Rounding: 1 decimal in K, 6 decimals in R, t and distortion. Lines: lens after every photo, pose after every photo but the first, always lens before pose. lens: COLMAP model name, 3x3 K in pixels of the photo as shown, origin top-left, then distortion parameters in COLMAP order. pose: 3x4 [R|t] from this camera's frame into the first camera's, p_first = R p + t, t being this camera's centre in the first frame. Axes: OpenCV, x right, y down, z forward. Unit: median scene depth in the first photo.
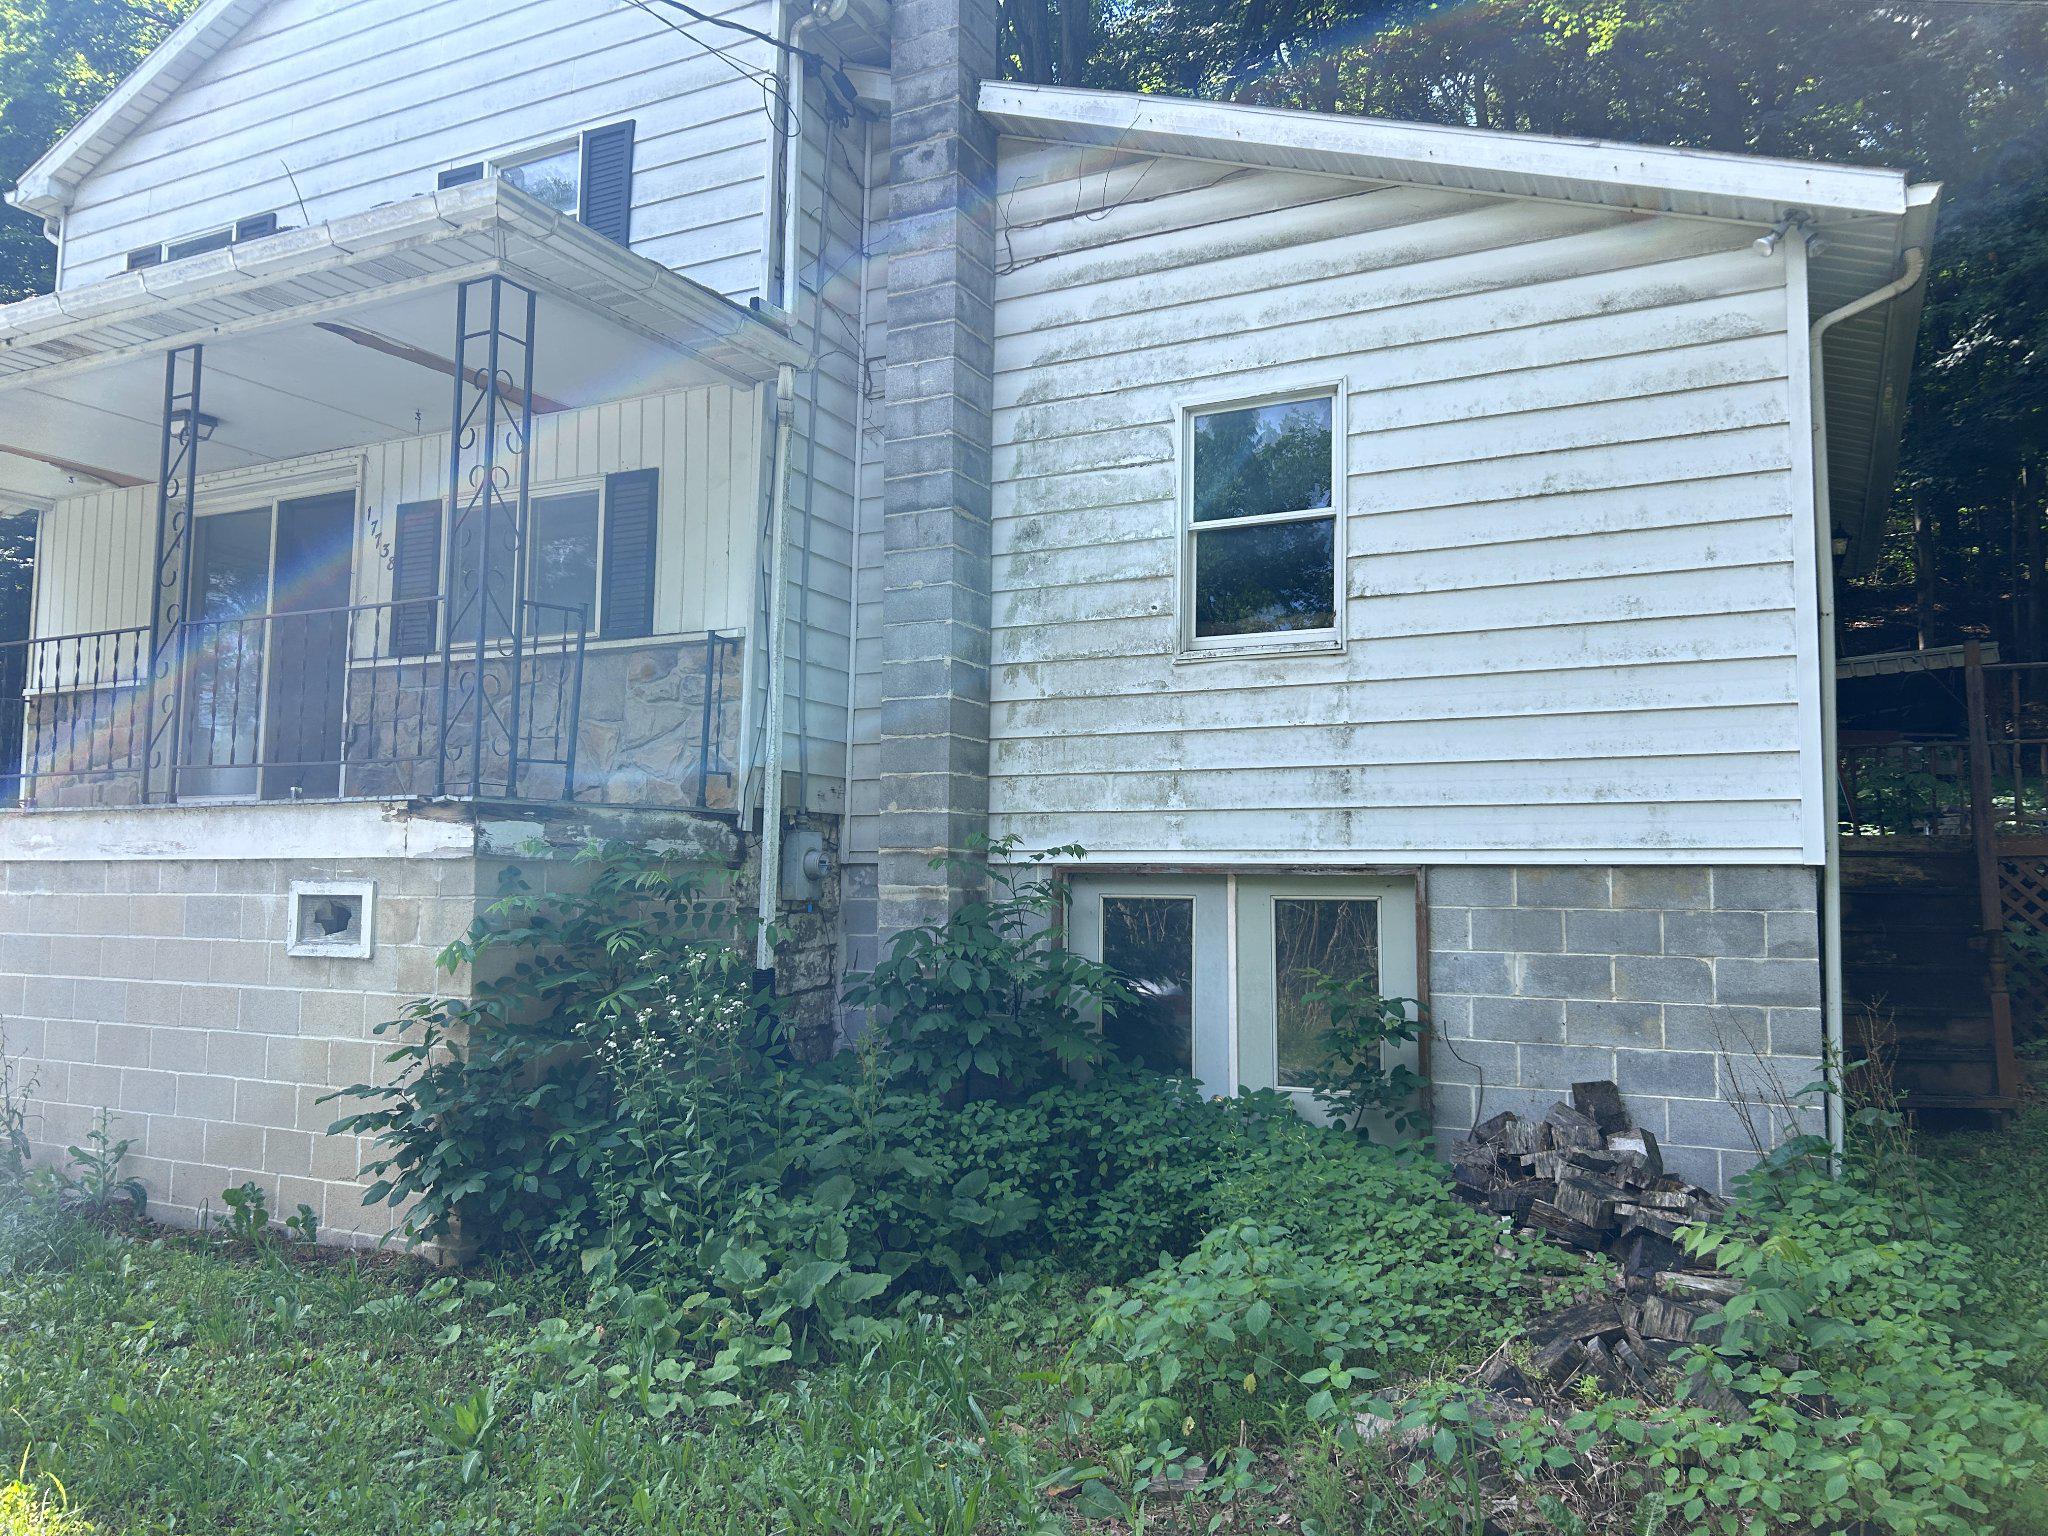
lens RADIAL K [[1548.7, 0, 1016.1], [0, 1548.7, 777.0], [0, 0, 1]] dist [0.039525, -0.045415]
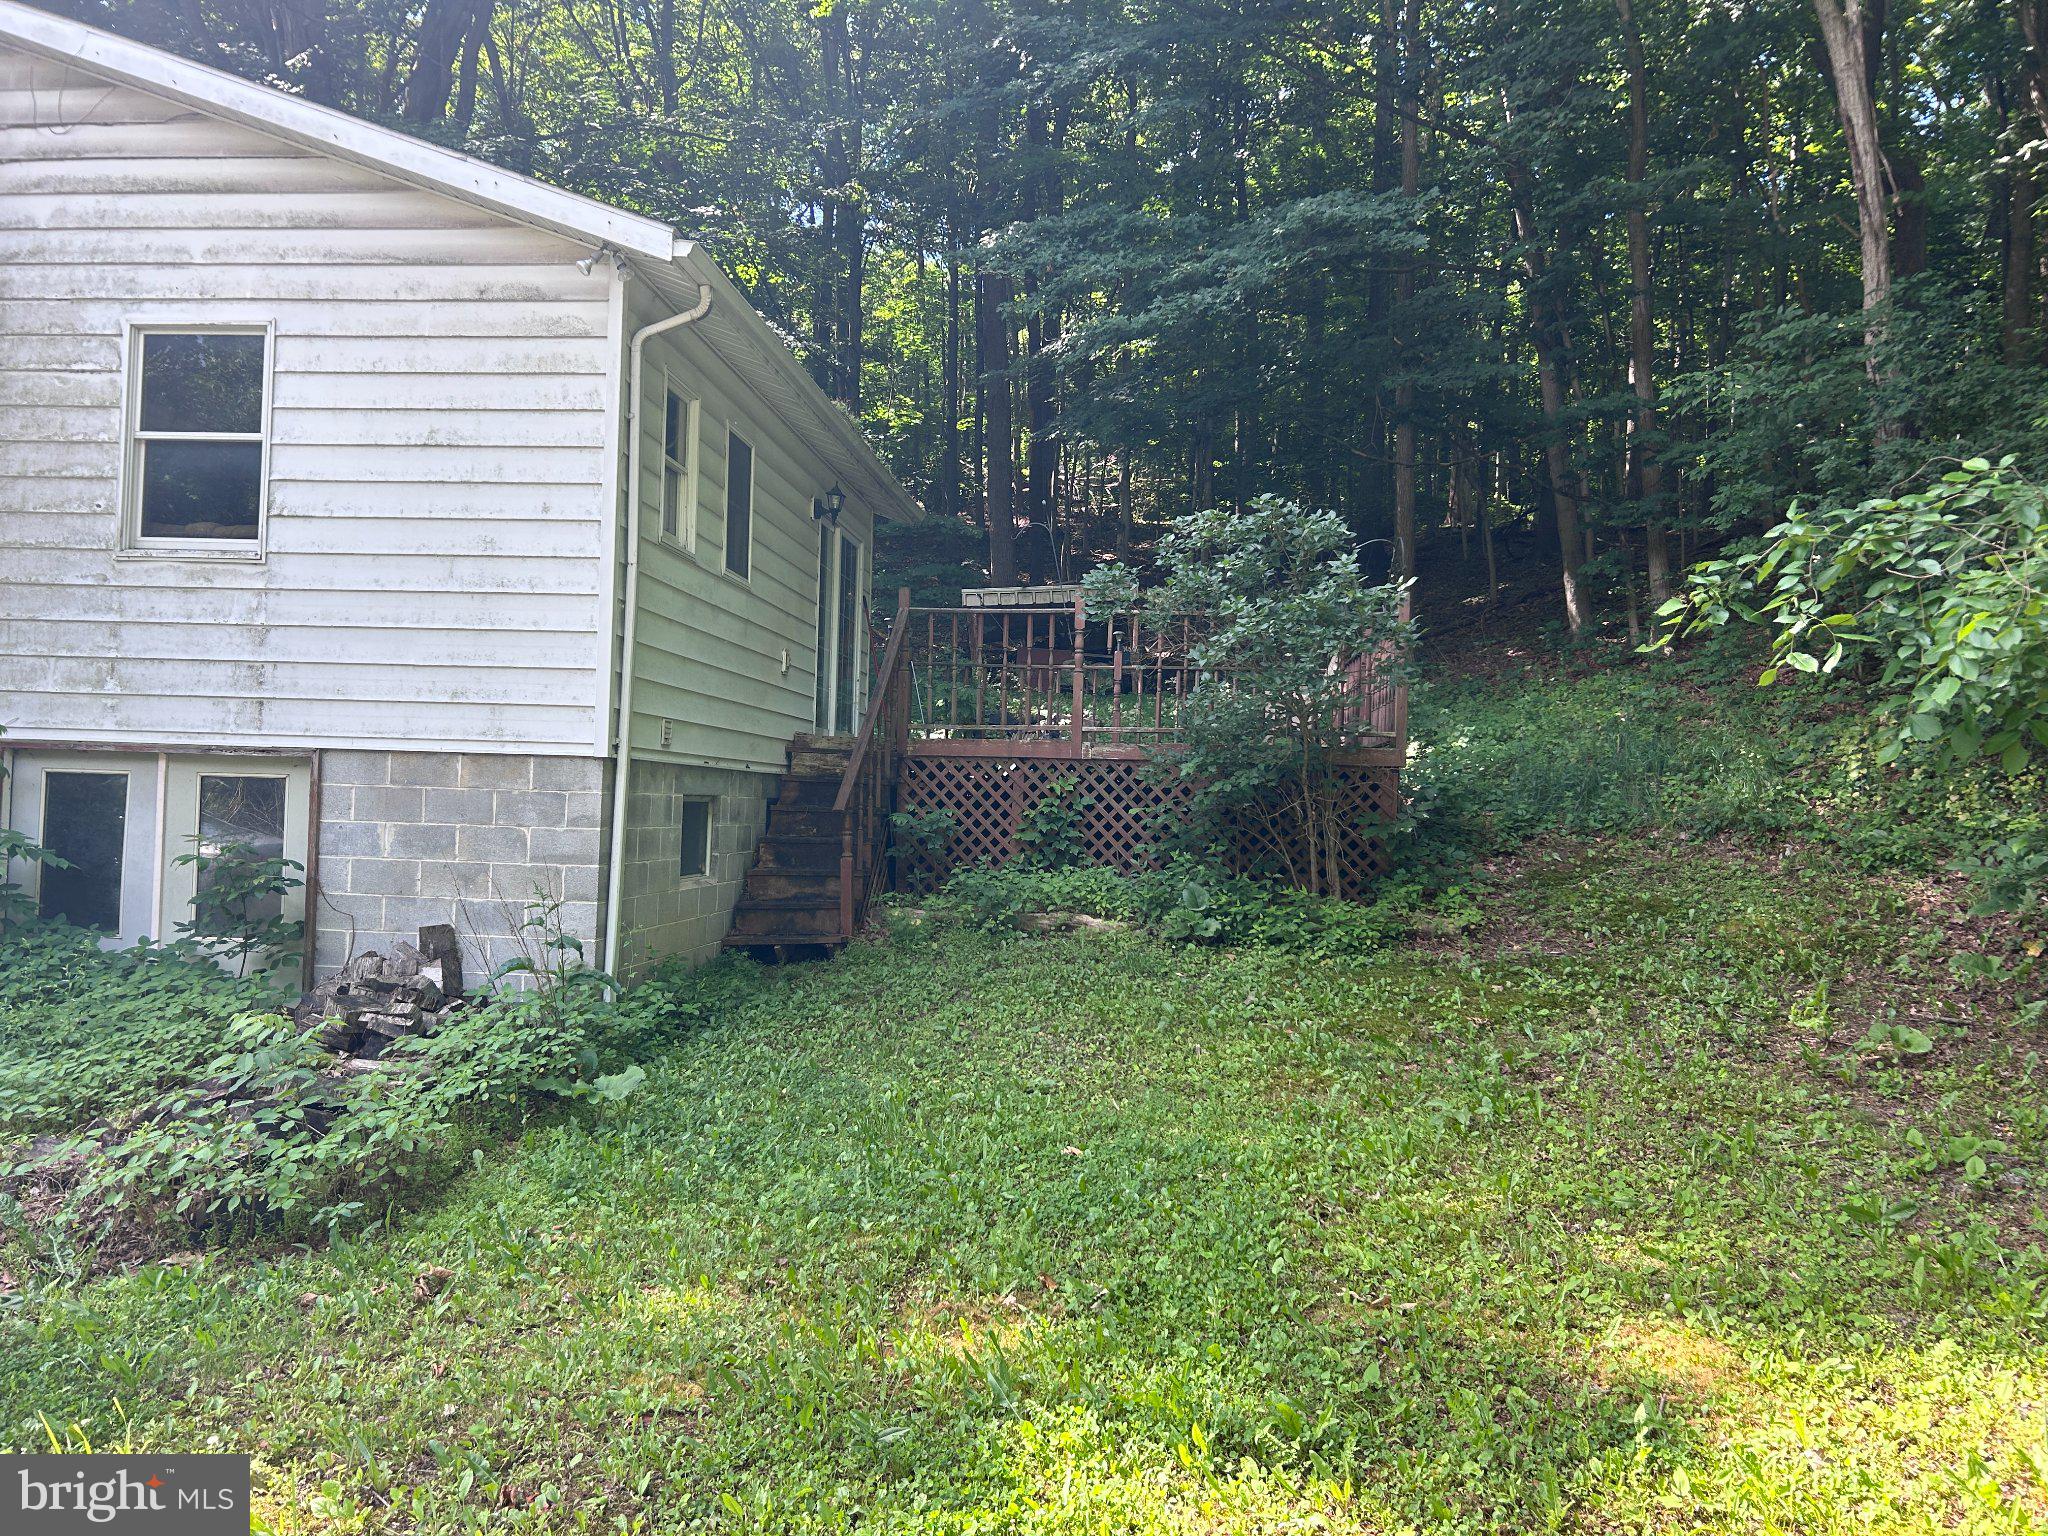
lens RADIAL K [[1548.7, 0, 1027.5], [0, 1548.7, 765.8], [0, 0, 1]] dist [0.039525, -0.045415]
pose [[0.926754, 0.024764, 0.374851, 0.302346], [-0.049418, 0.997190, 0.056300, -0.022836], [-0.372403, -0.070700, 0.925374, -0.286198]]
